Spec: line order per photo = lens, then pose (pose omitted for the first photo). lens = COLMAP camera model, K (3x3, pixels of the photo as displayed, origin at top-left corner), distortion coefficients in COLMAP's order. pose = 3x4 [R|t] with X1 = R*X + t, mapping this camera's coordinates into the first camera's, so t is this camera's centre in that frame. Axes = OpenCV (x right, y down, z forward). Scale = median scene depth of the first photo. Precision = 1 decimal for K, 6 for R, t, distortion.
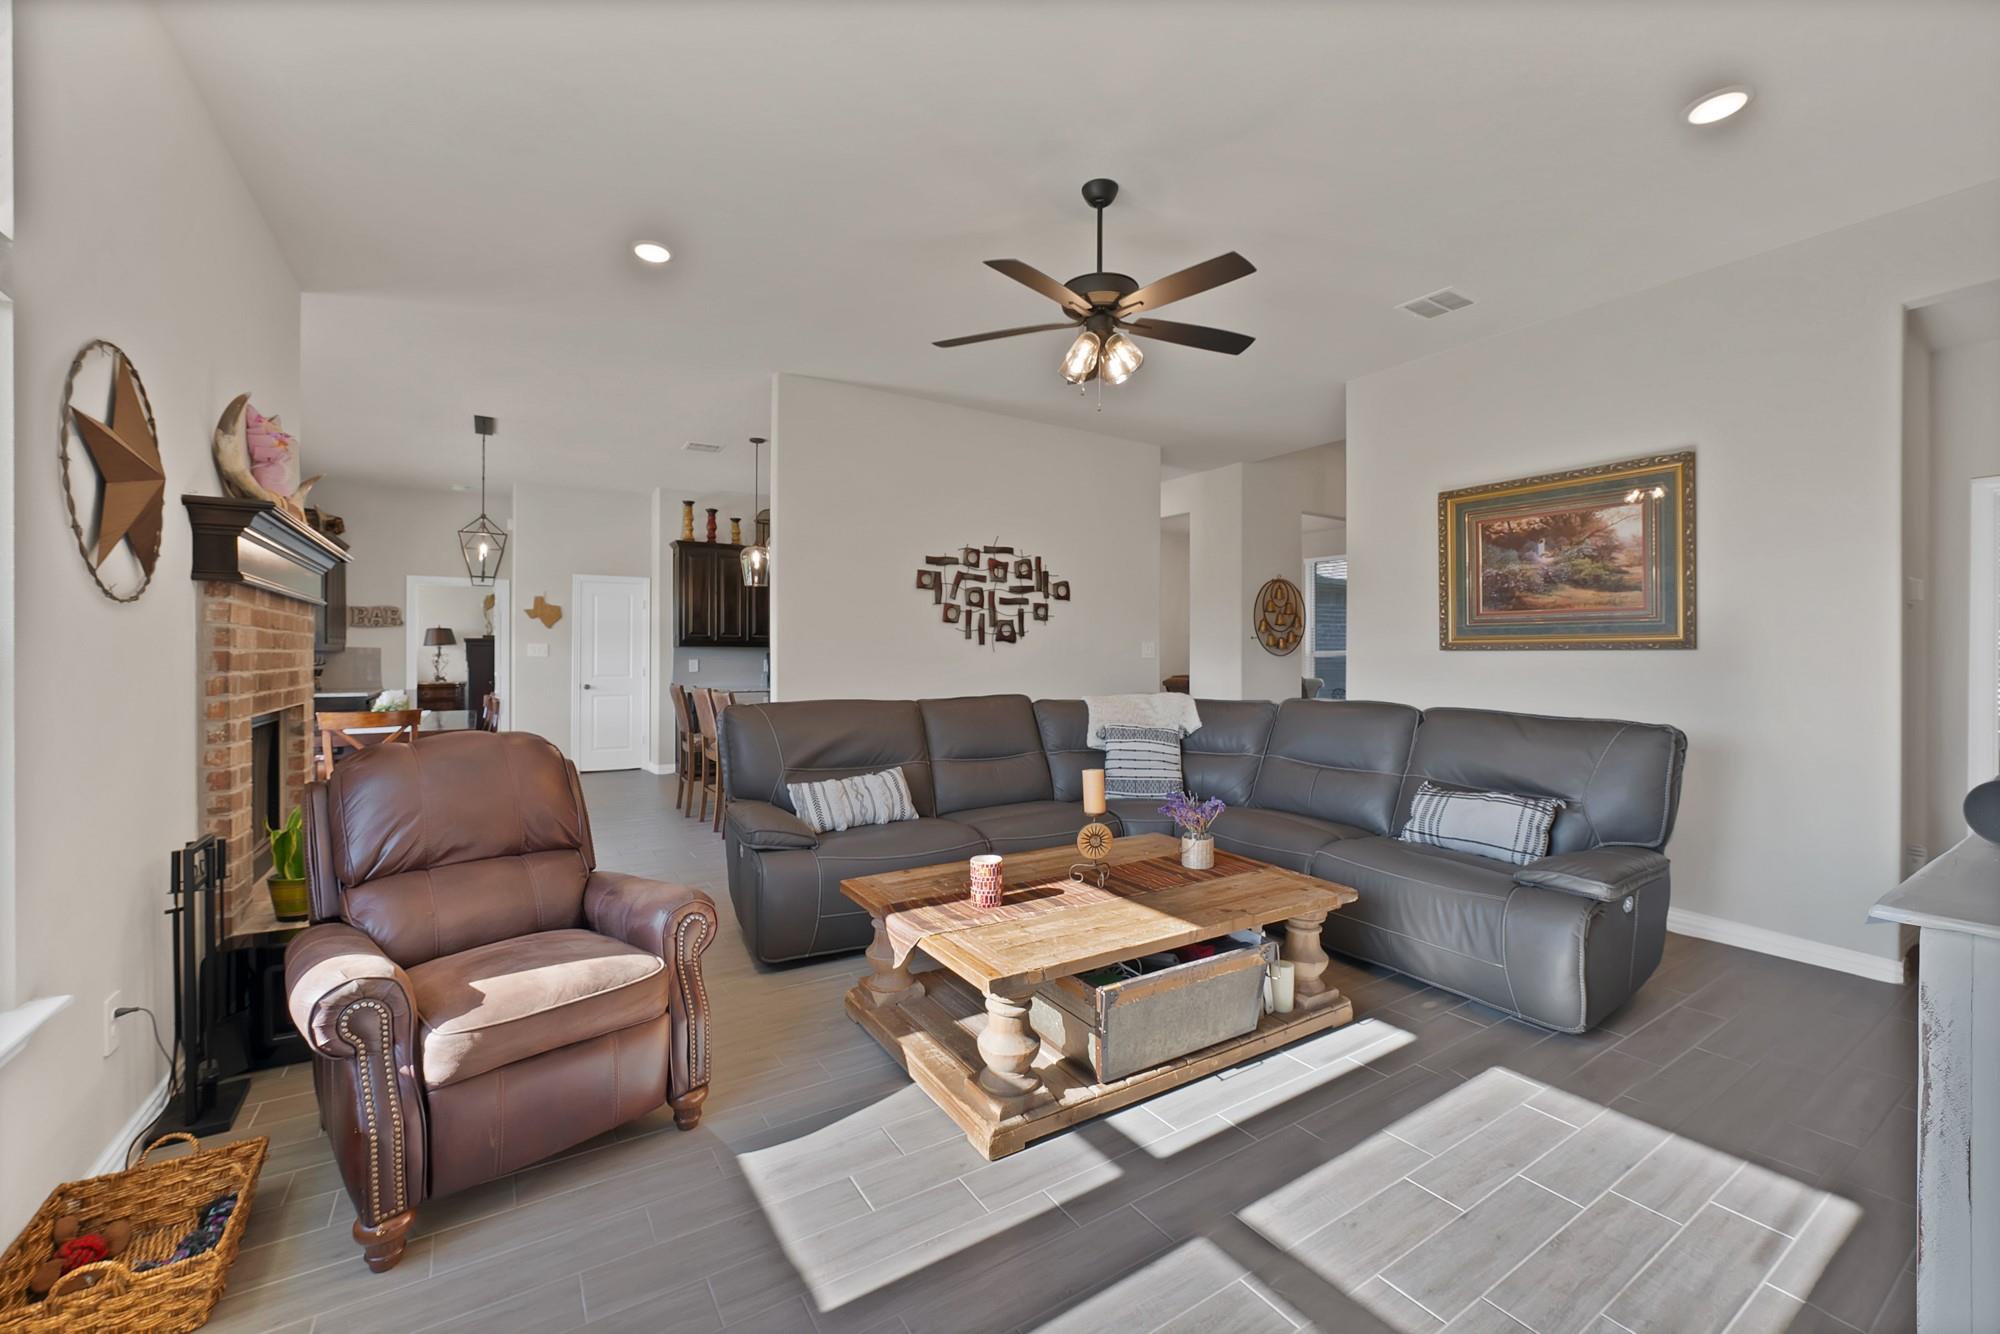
lens RADIAL K [[796.1, 0, 1005.5], [0, 796.1, 652.7], [0, 0, 1]] dist [0.000799, 0.000035]
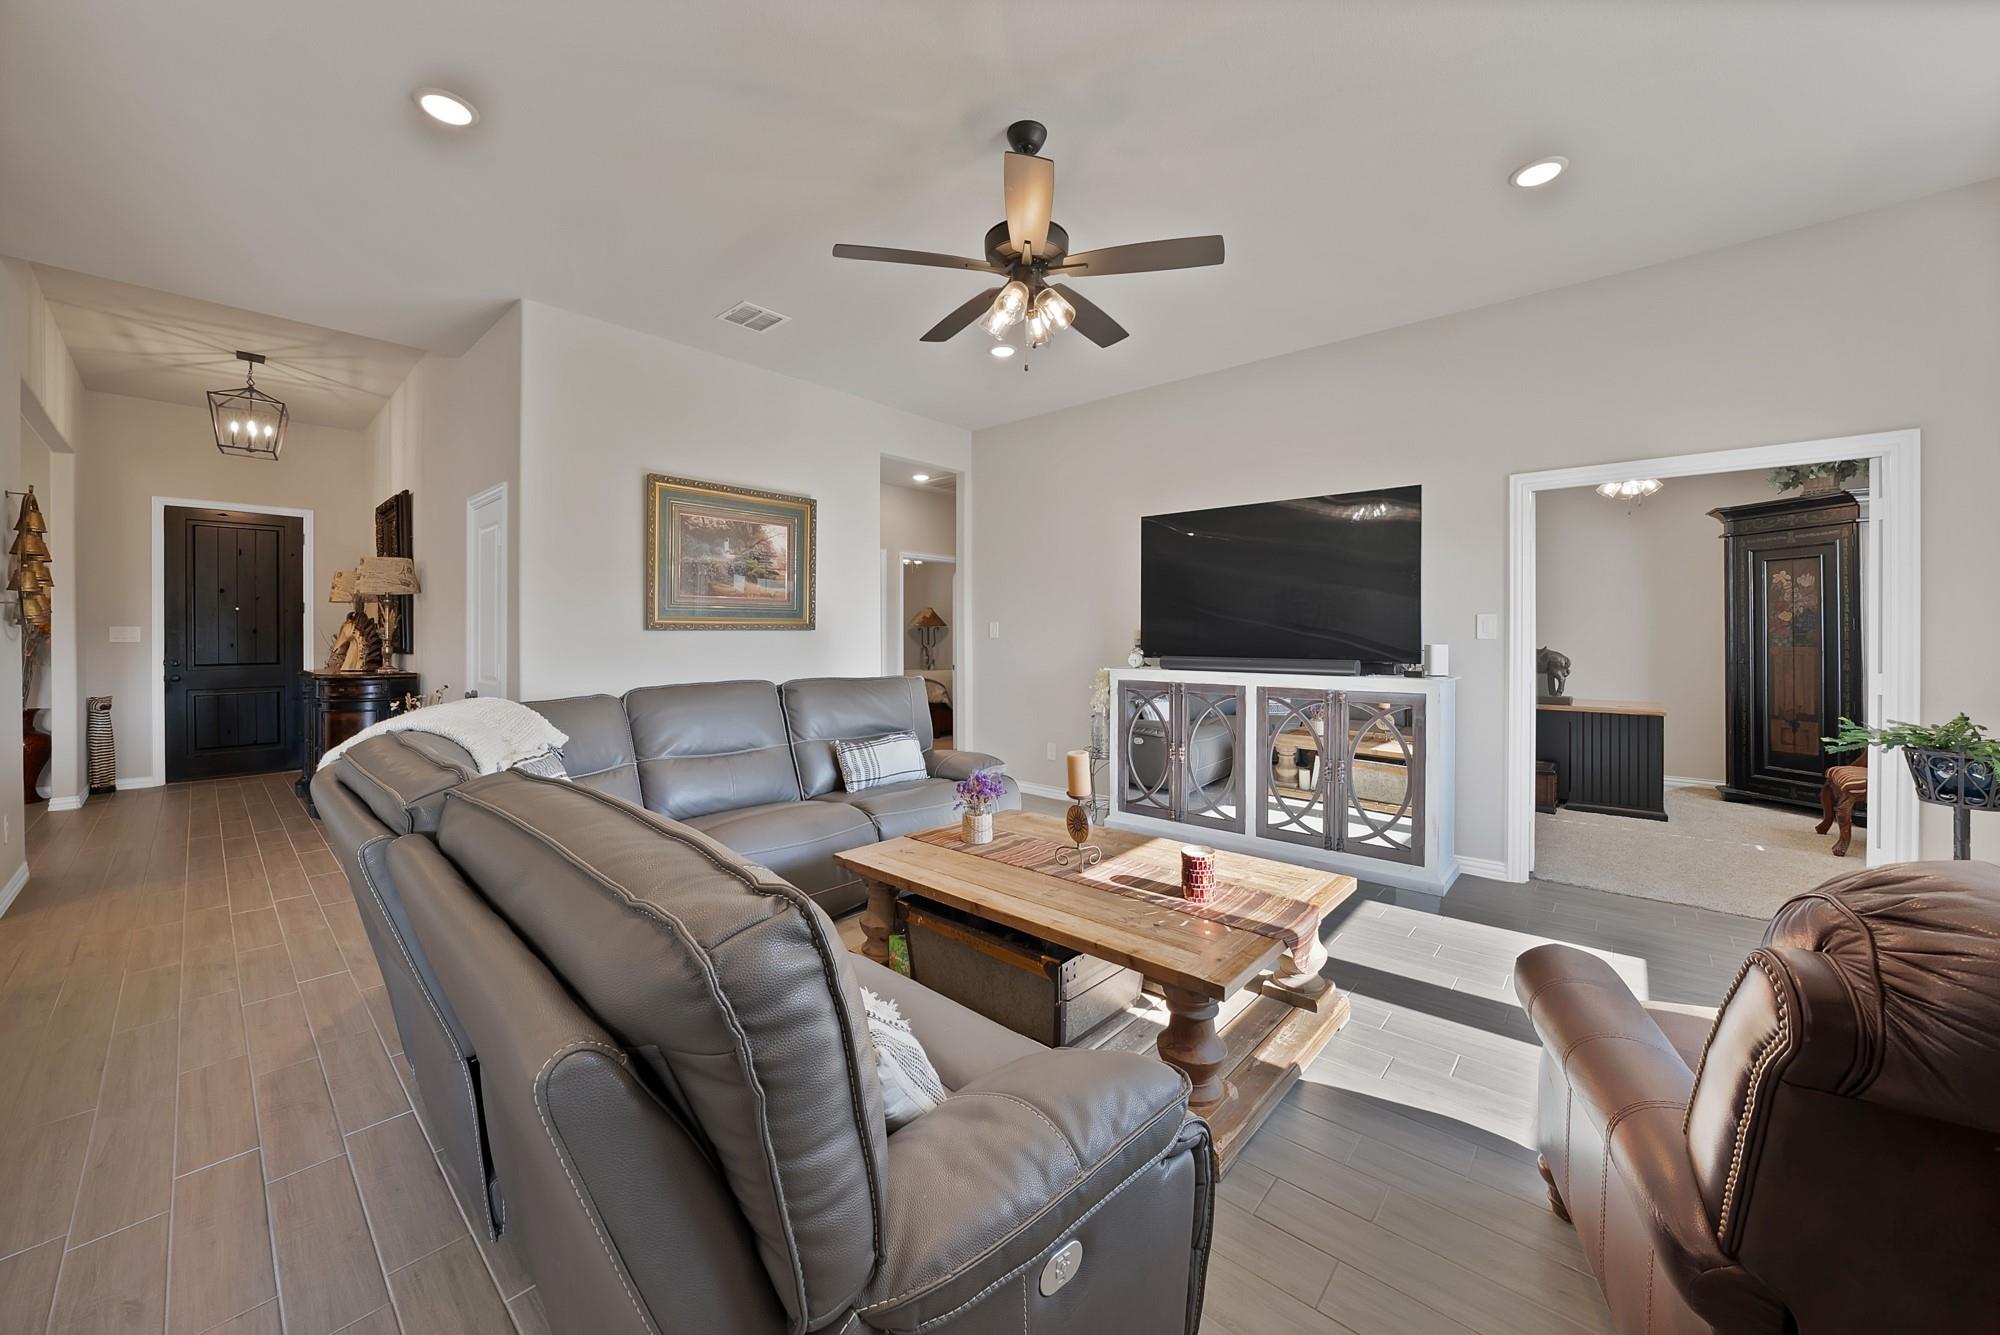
lens RADIAL K [[721.3, 0, 990.9], [0, 721.3, 631.1], [0, 0, 1]] dist [0.000616, 0.000085]
pose [[-0.251325, -0.003378, 0.967897, -0.511267], [-0.002913, 0.999992, 0.002734, -0.005881], [-0.967898, -0.002132, -0.251333, 0.928189]]
